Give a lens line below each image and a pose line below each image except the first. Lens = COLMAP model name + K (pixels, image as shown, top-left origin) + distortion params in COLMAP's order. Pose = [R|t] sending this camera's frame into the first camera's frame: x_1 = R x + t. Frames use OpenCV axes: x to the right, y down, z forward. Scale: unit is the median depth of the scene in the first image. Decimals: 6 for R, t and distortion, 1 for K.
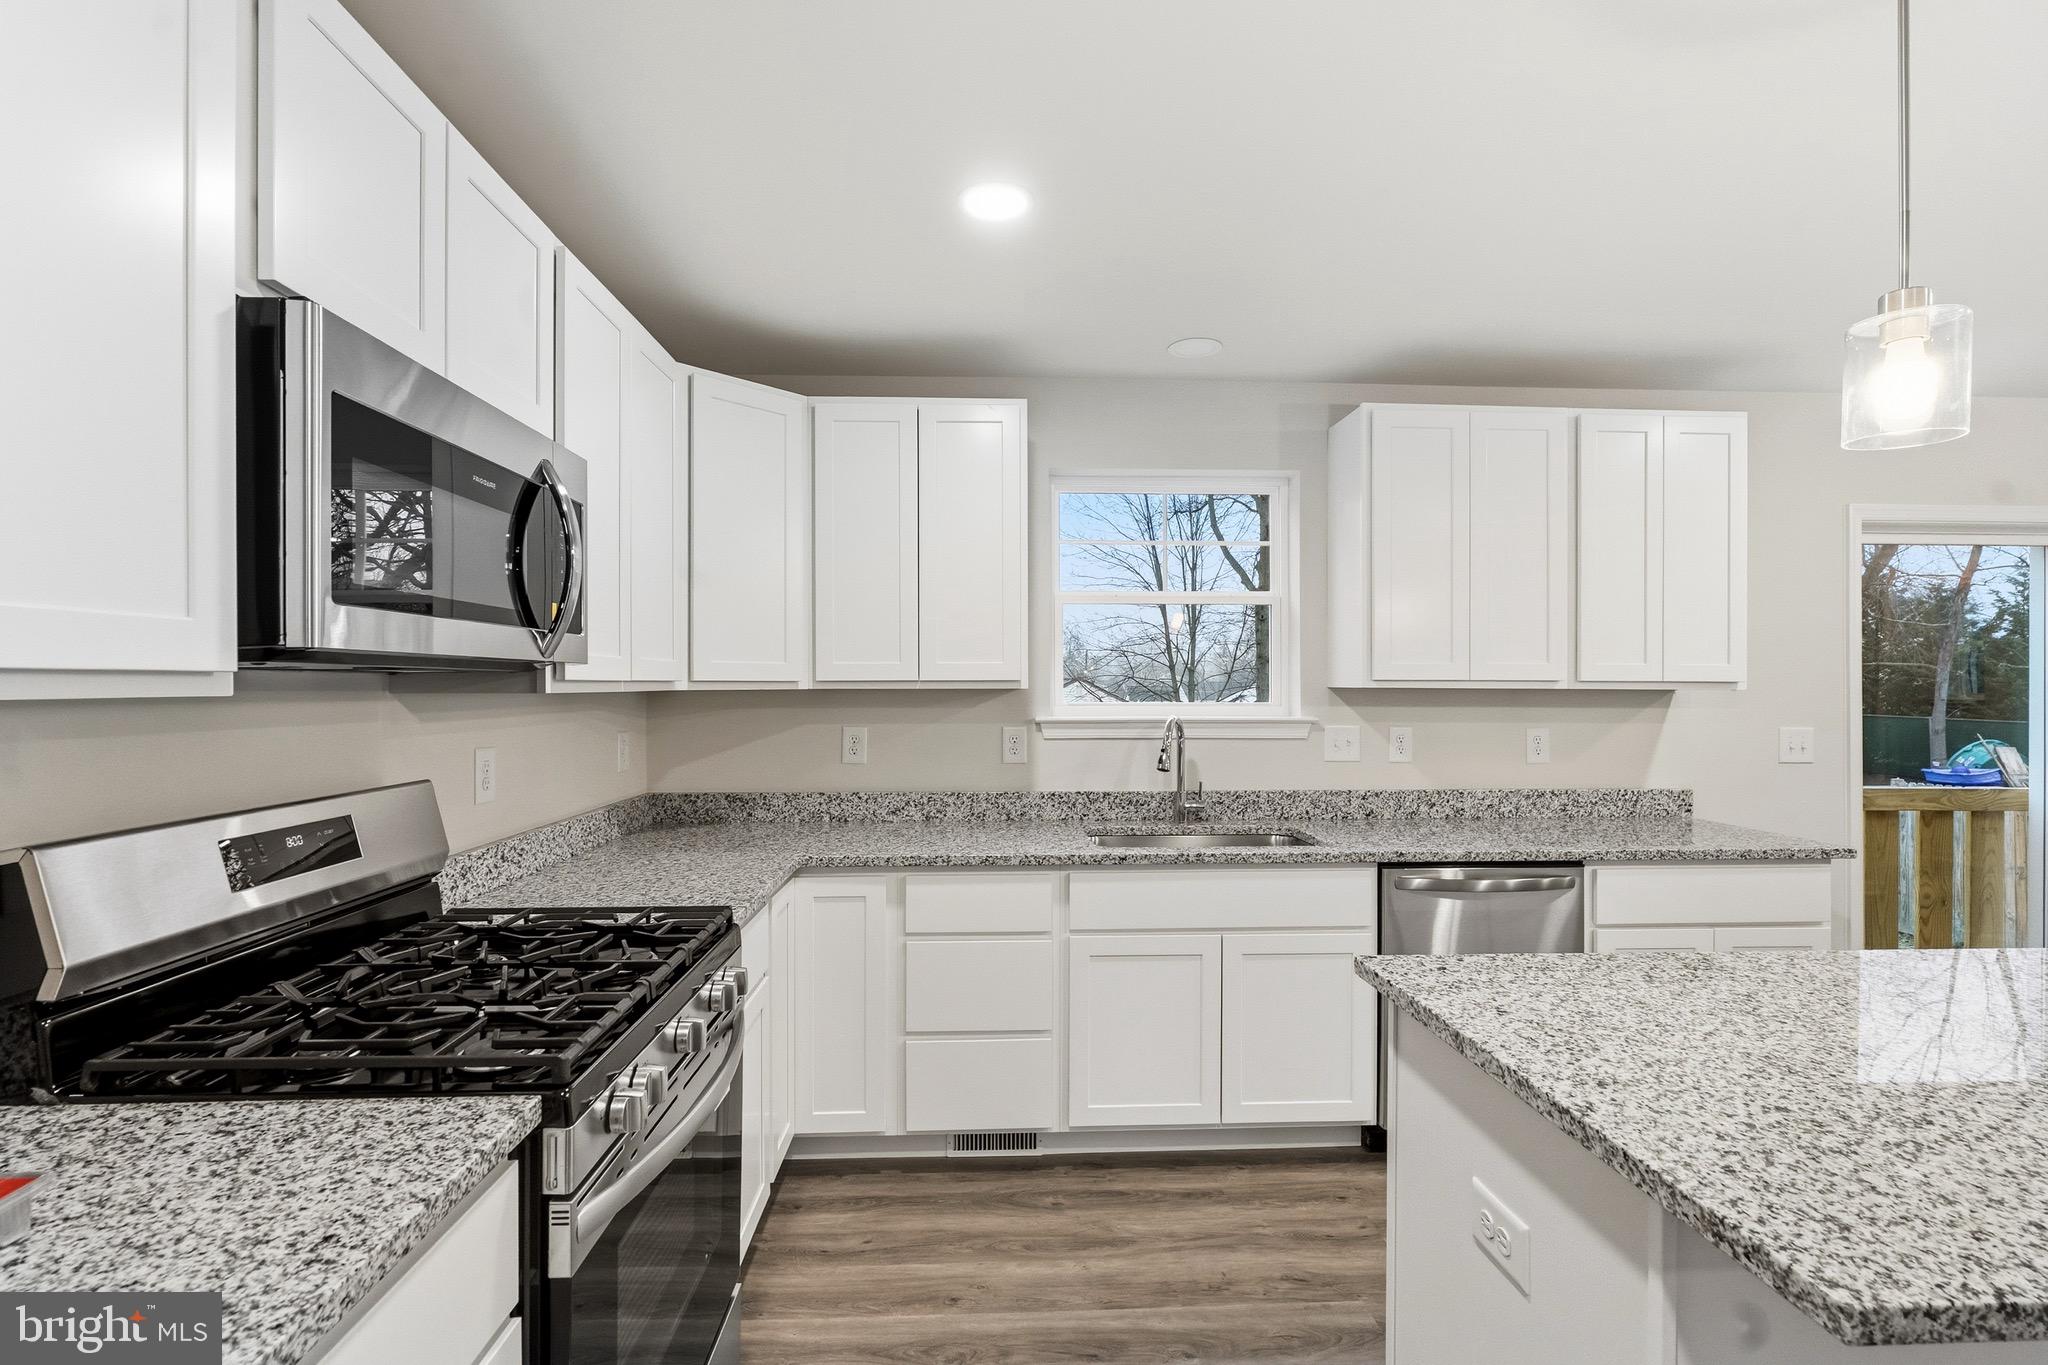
lens RADIAL K [[917.3, 0, 1024.0], [0, 917.3, 682.5], [0, 0, 1]] dist [-0.003274, -0.000279]
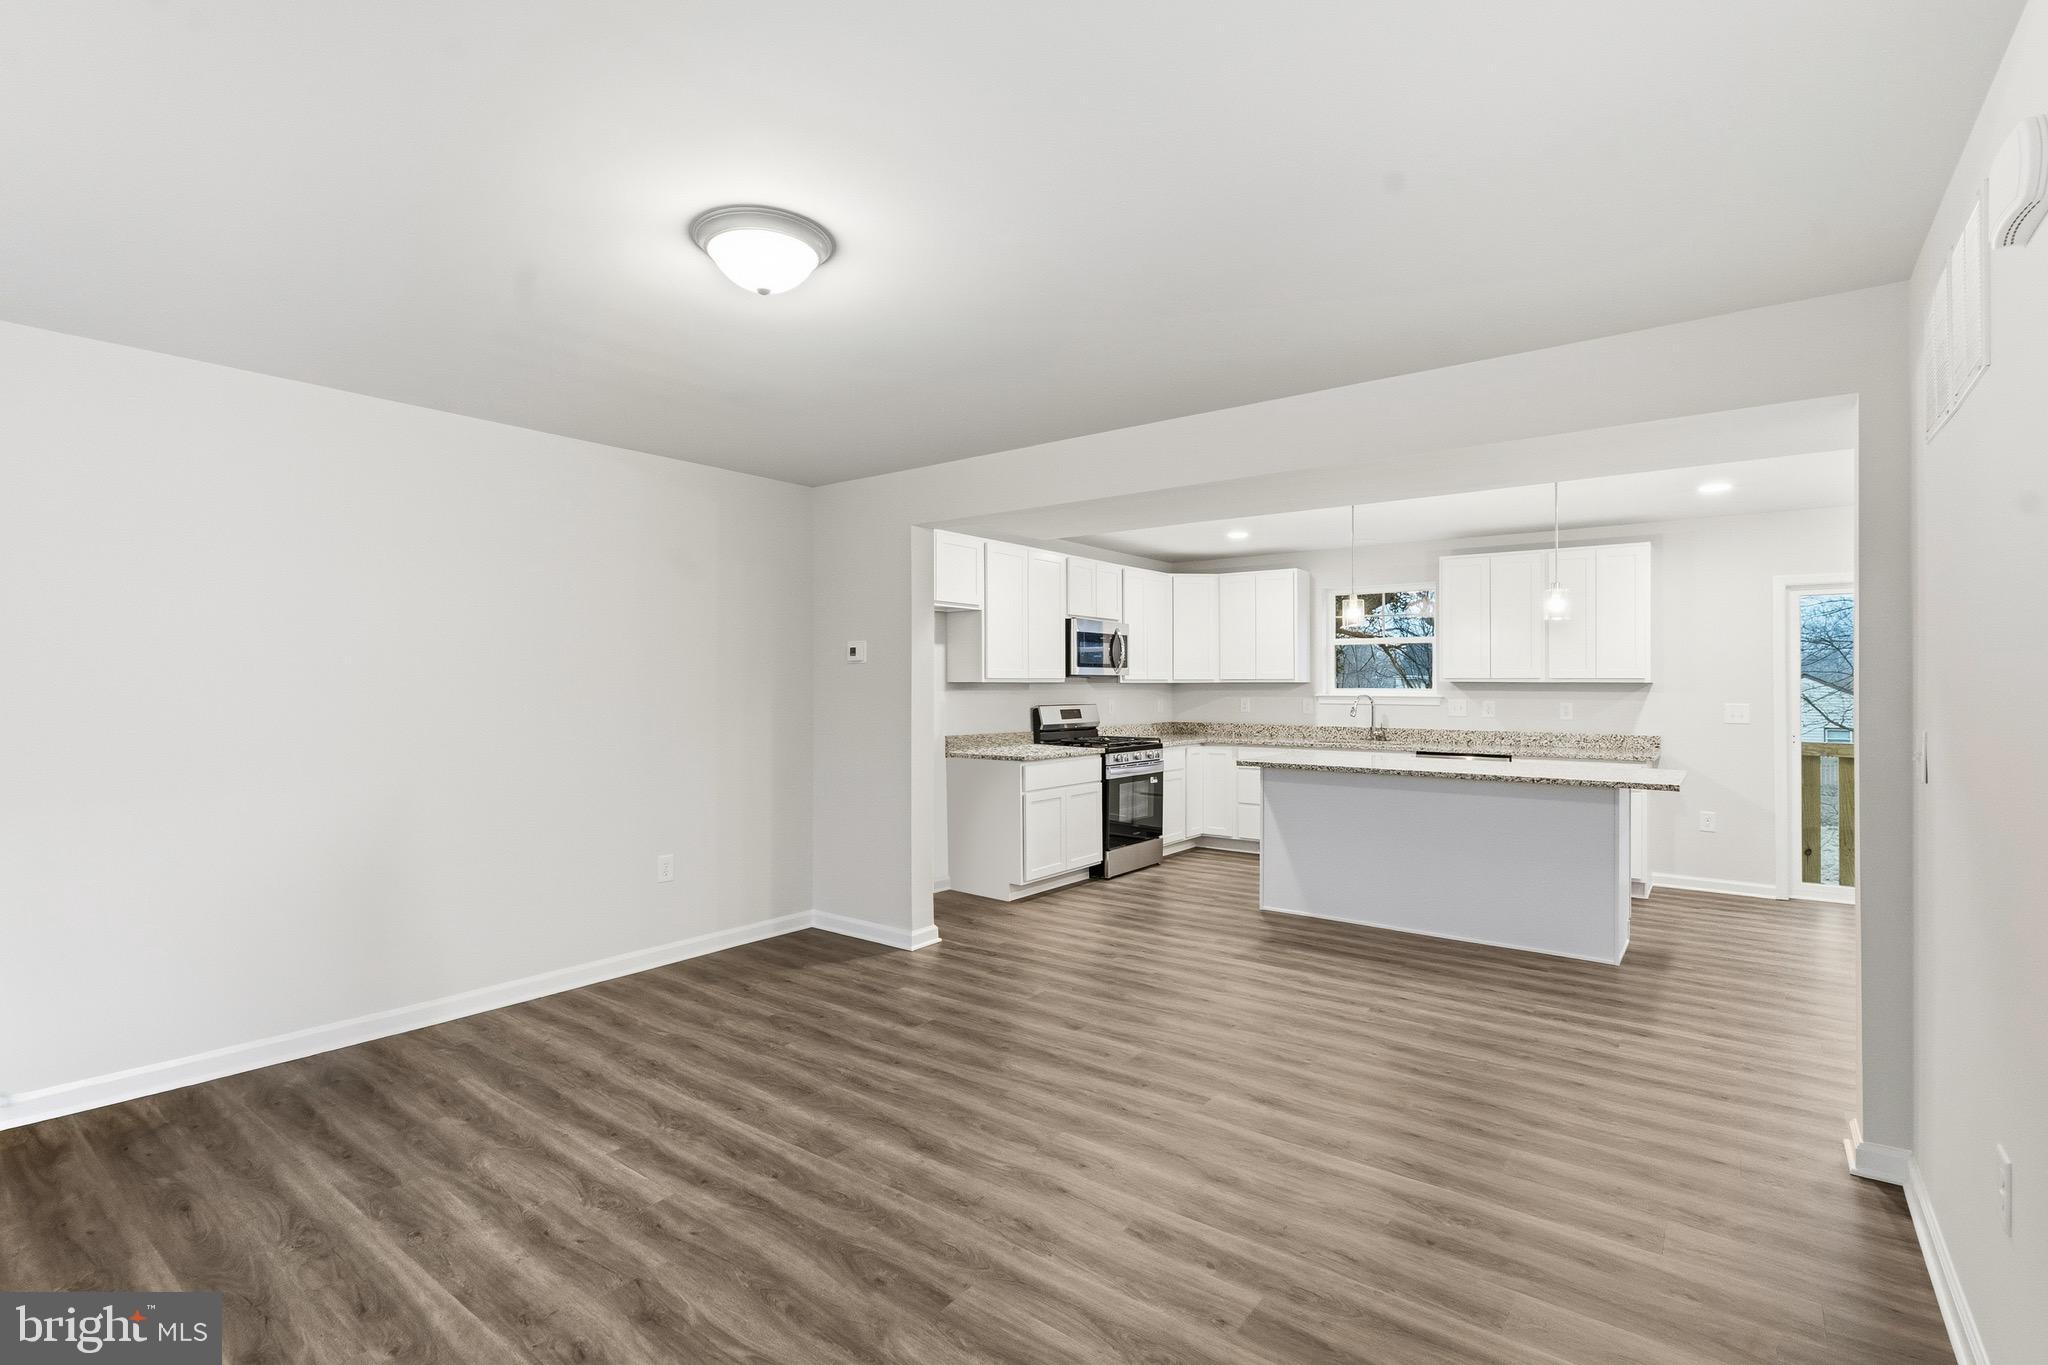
lens RADIAL K [[943.1, 0, 1029.9], [0, 943.1, 685.1], [0, 0, 1]] dist [-0.004516, -0.000118]
pose [[0.767207, 0.000741, -0.641399, 1.055842], [0.001902, 0.999992, 0.003431, 0.004293], [0.641396, -0.003852, 0.767200, -1.401547]]
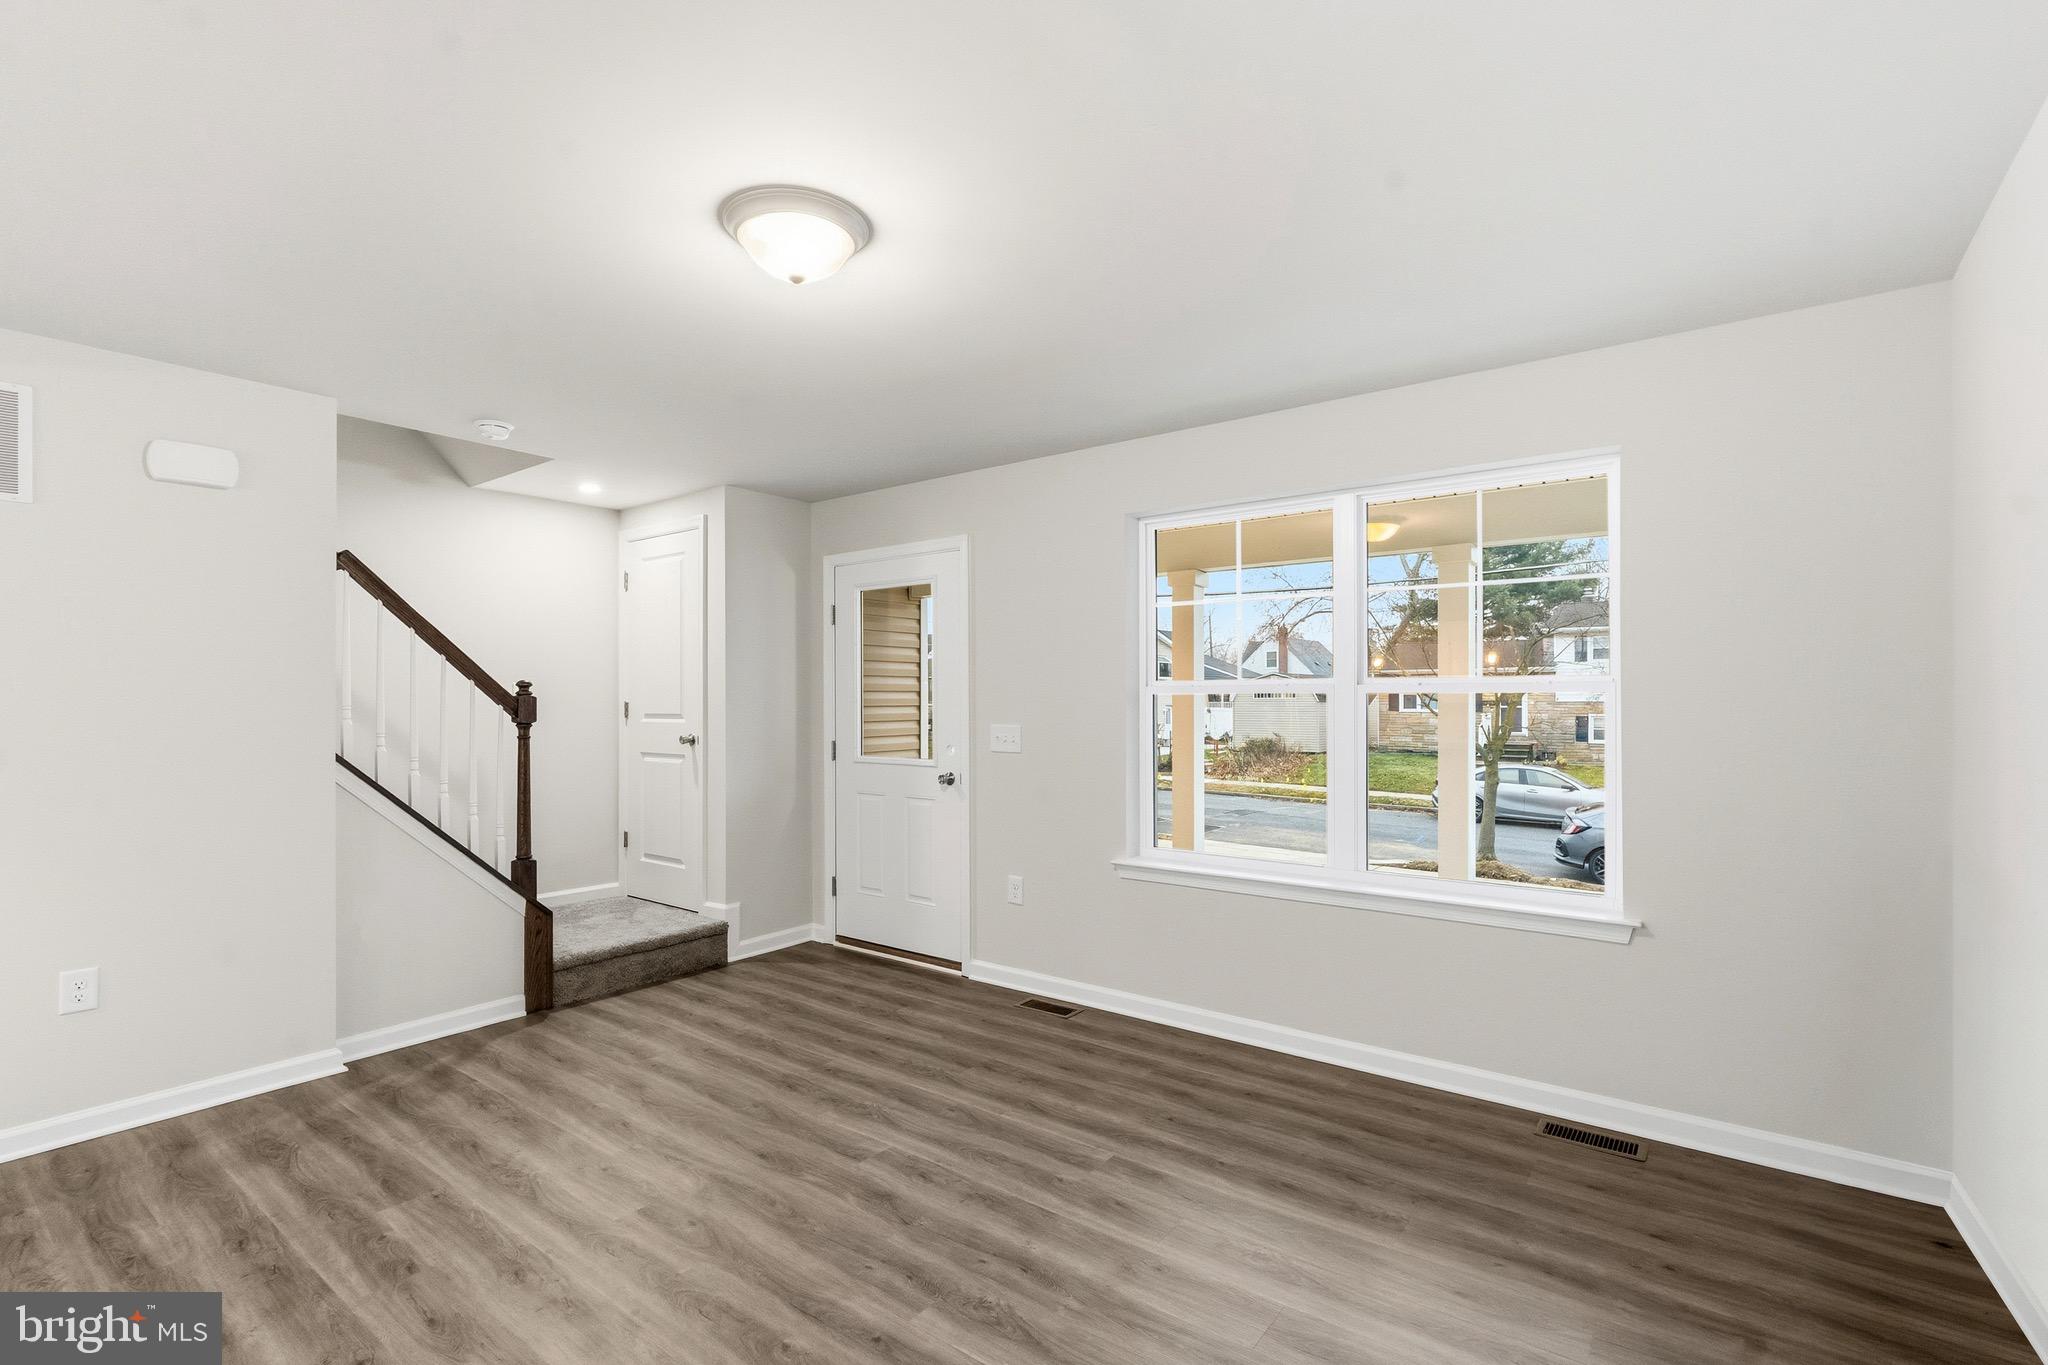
lens RADIAL K [[943.1, 0, 1029.9], [0, 943.1, 685.1], [0, 0, 1]] dist [-0.004516, -0.000118]
pose [[-0.763305, 0.009945, 0.645962, -0.199109], [-0.000572, 0.999871, -0.016069, 0.009623], [-0.646038, -0.012635, -0.763200, -0.519353]]
